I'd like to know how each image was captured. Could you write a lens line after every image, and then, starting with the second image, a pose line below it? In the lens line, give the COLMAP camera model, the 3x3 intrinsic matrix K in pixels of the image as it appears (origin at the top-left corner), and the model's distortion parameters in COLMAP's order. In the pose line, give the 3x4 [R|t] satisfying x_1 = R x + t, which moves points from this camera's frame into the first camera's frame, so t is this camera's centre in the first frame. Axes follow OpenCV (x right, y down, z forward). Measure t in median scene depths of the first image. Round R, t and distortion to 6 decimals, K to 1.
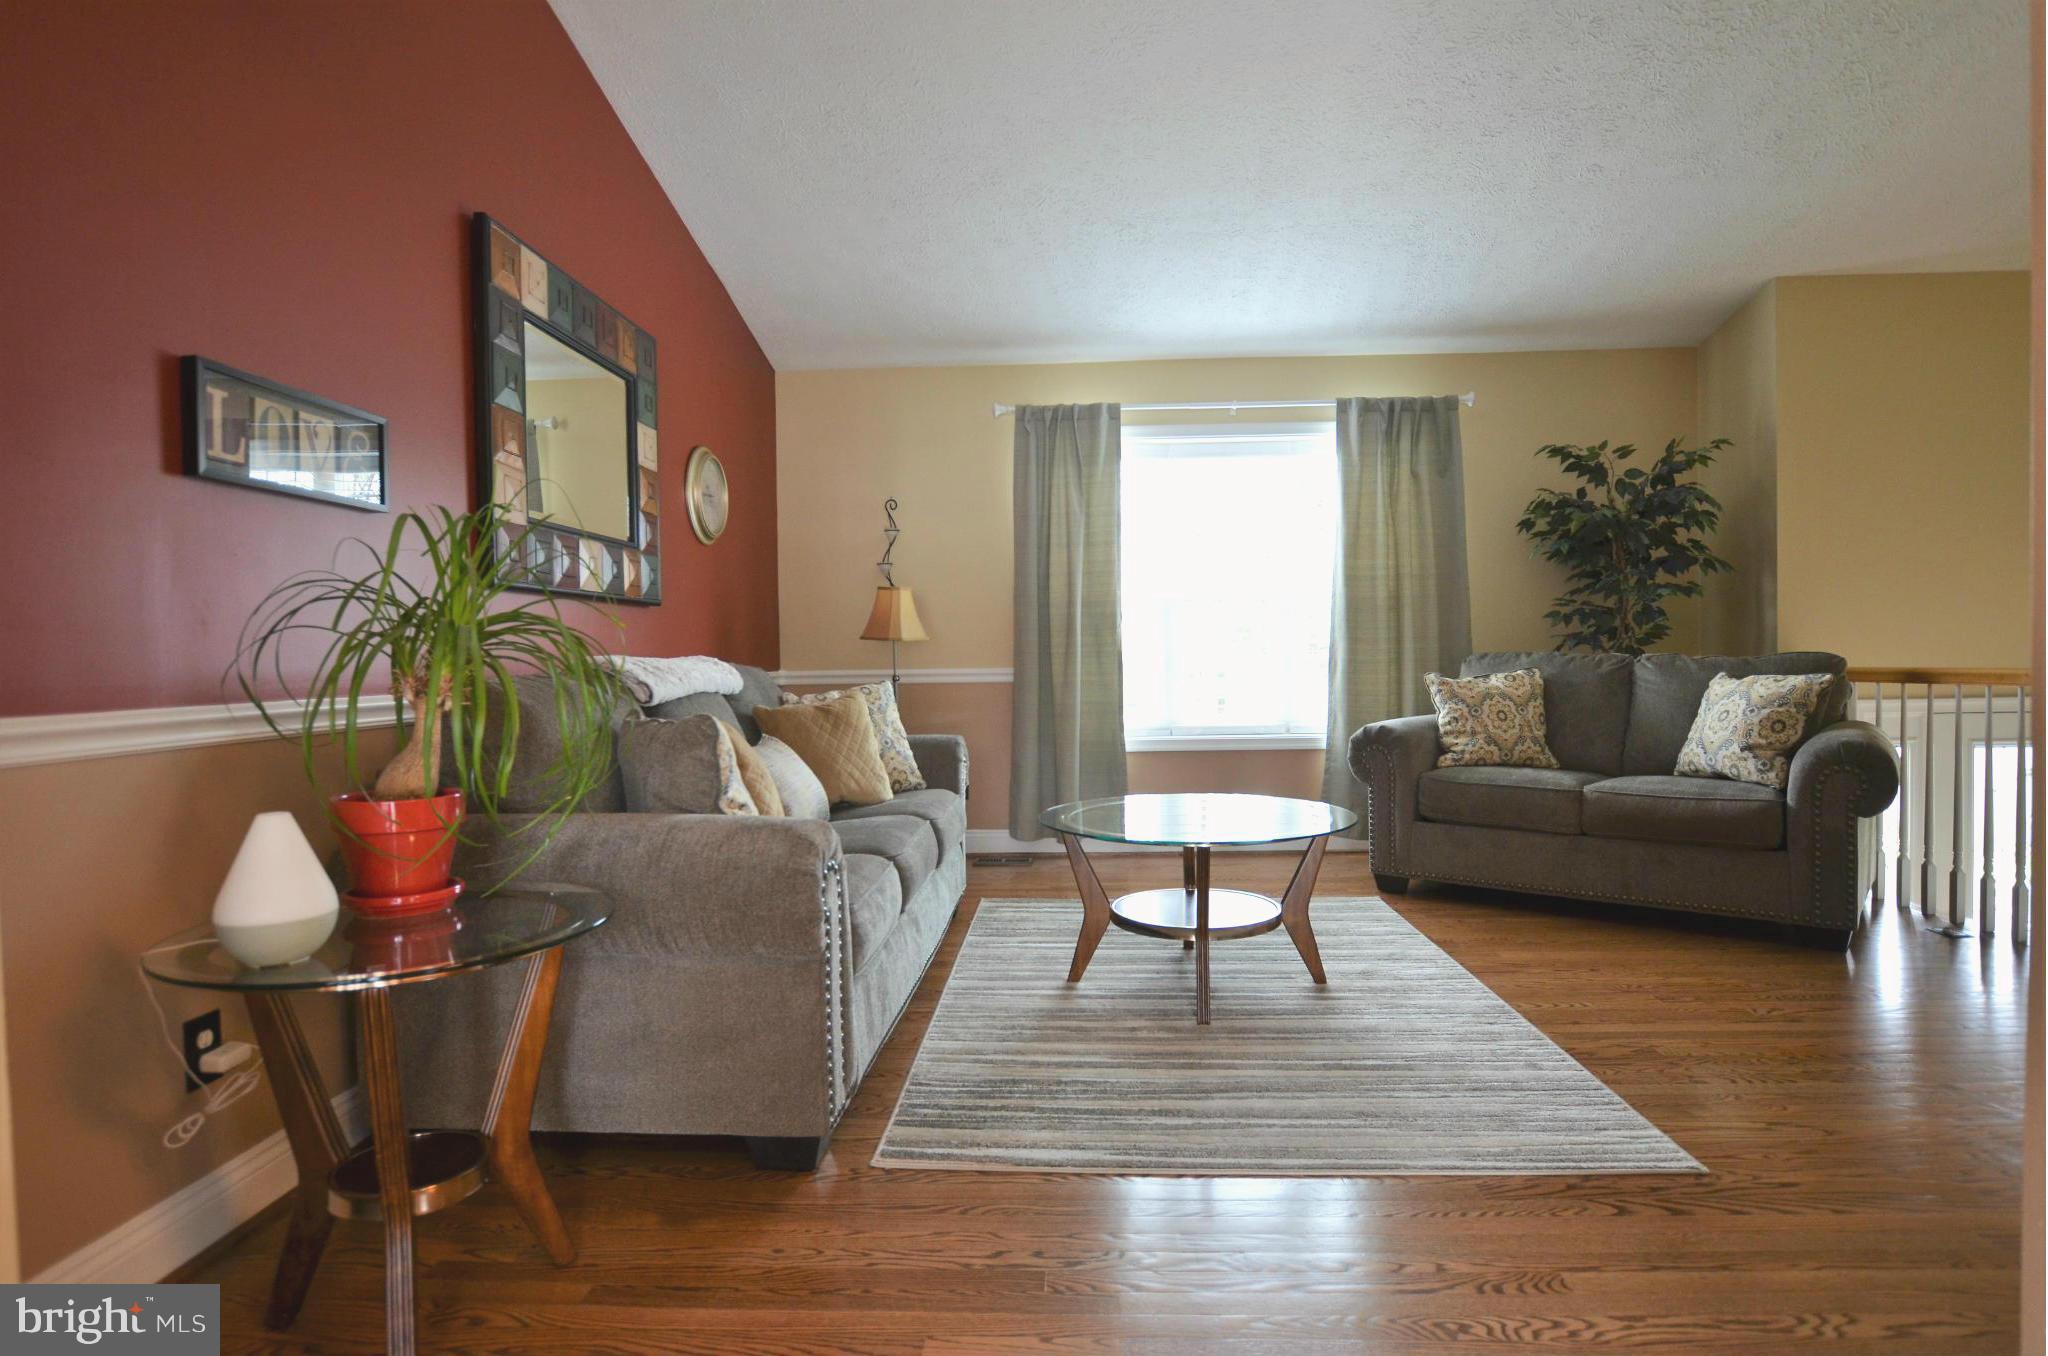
lens RADIAL K [[1116.3, 0, 1024.1], [0, 1116.3, 676.5], [0, 0, 1]] dist [-0.006076, -0.000134]
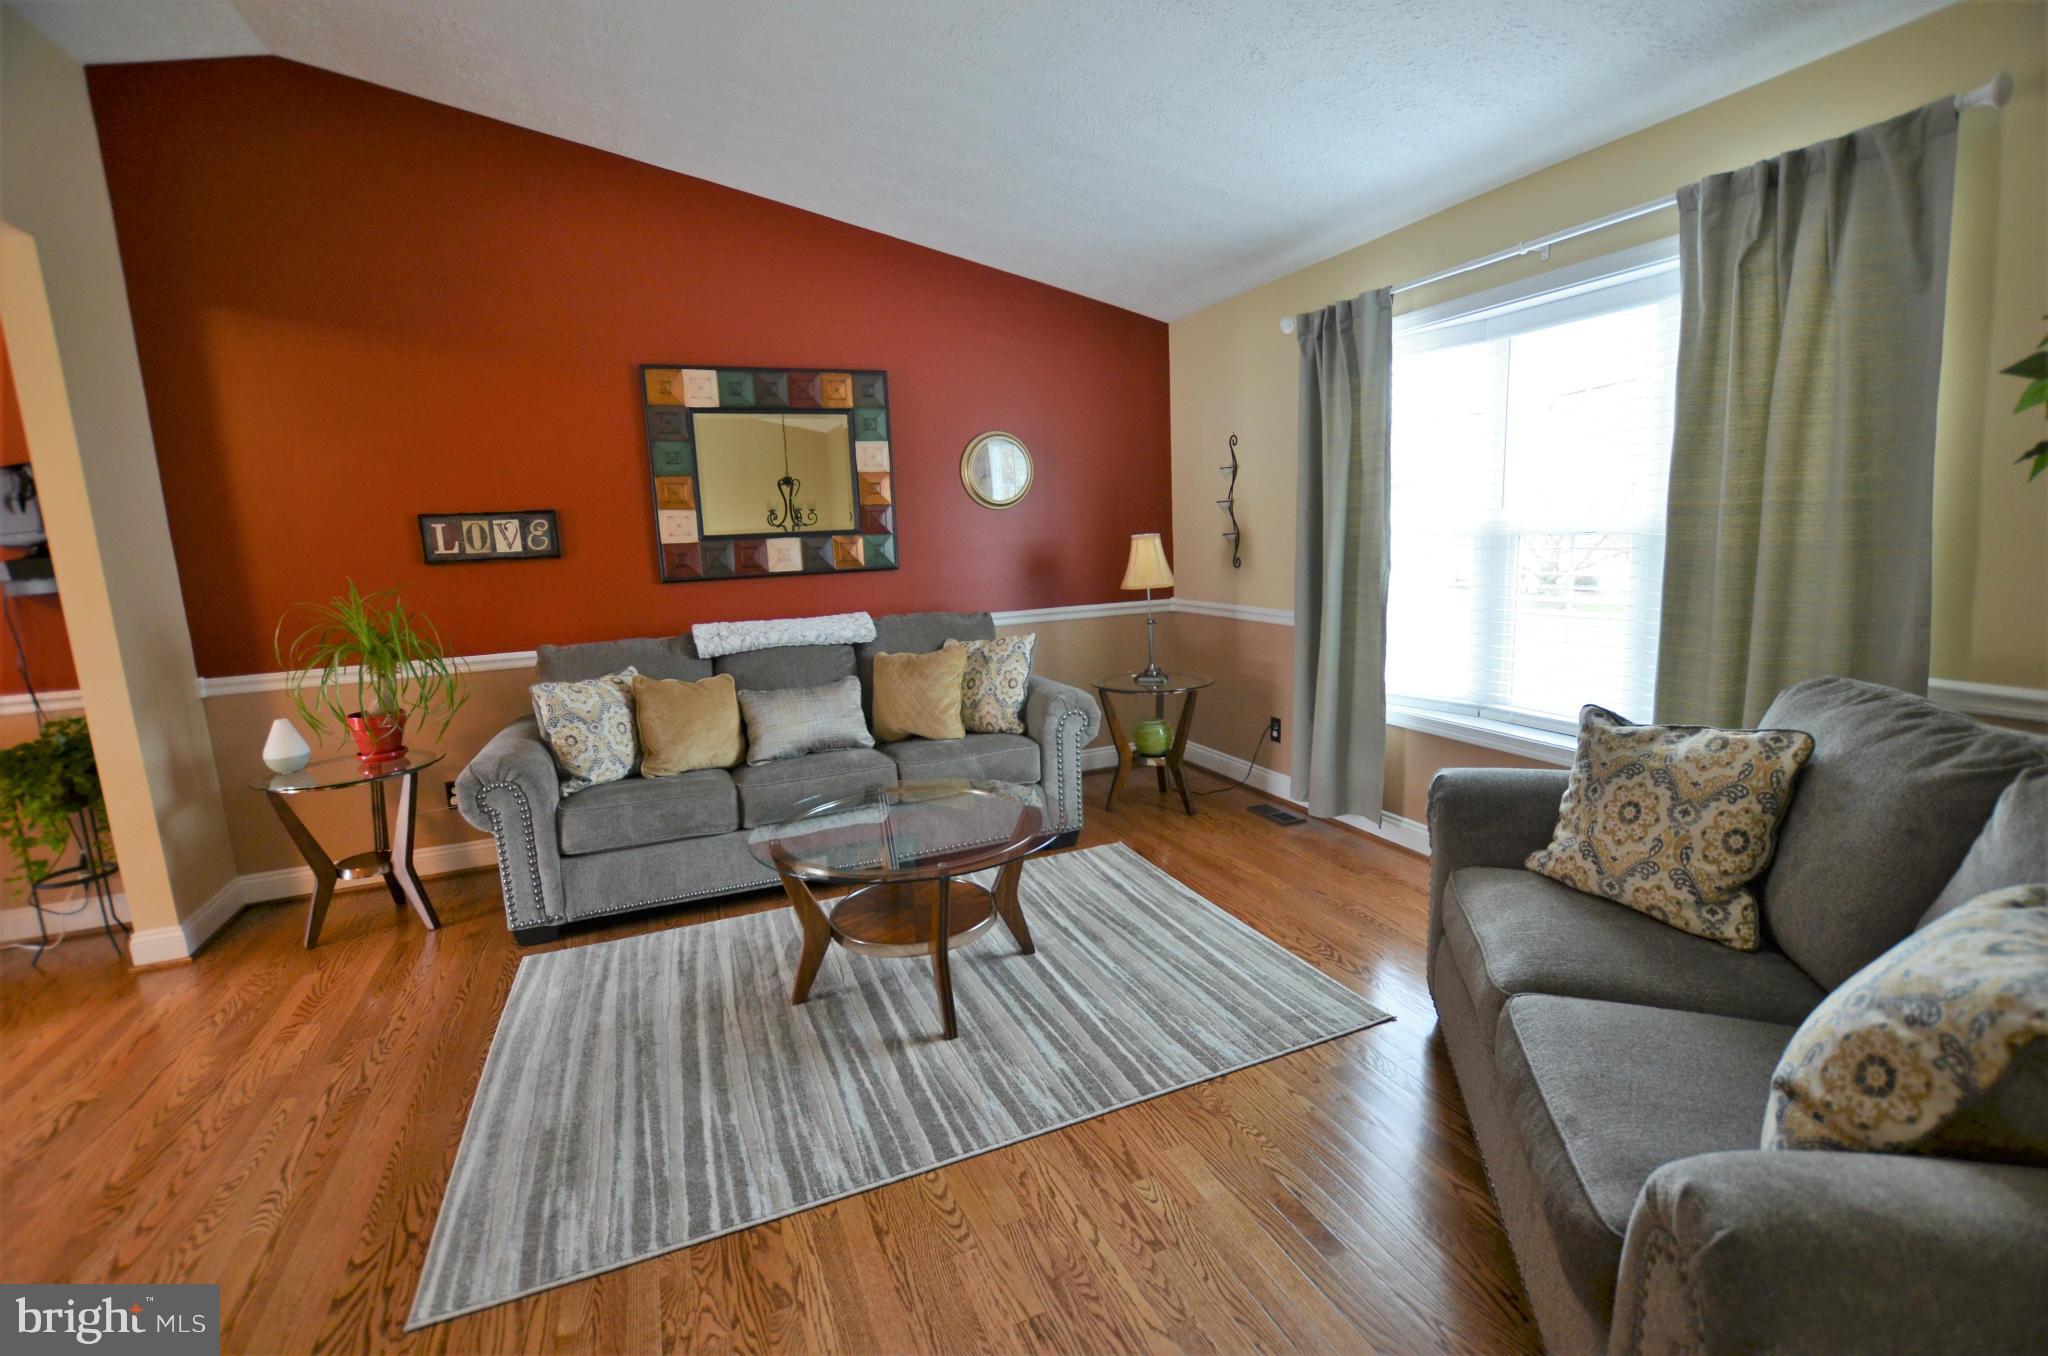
lens RADIAL K [[911.7, 0, 1026.4], [0, 911.7, 670.3], [0, 0, 1]] dist [-0.000118, 0.000719]
pose [[0.431567, 0.138687, -0.891356, 0.583106], [0.021467, 0.986252, 0.163845, -0.092466], [0.901825, -0.089845, 0.422657, 0.486608]]
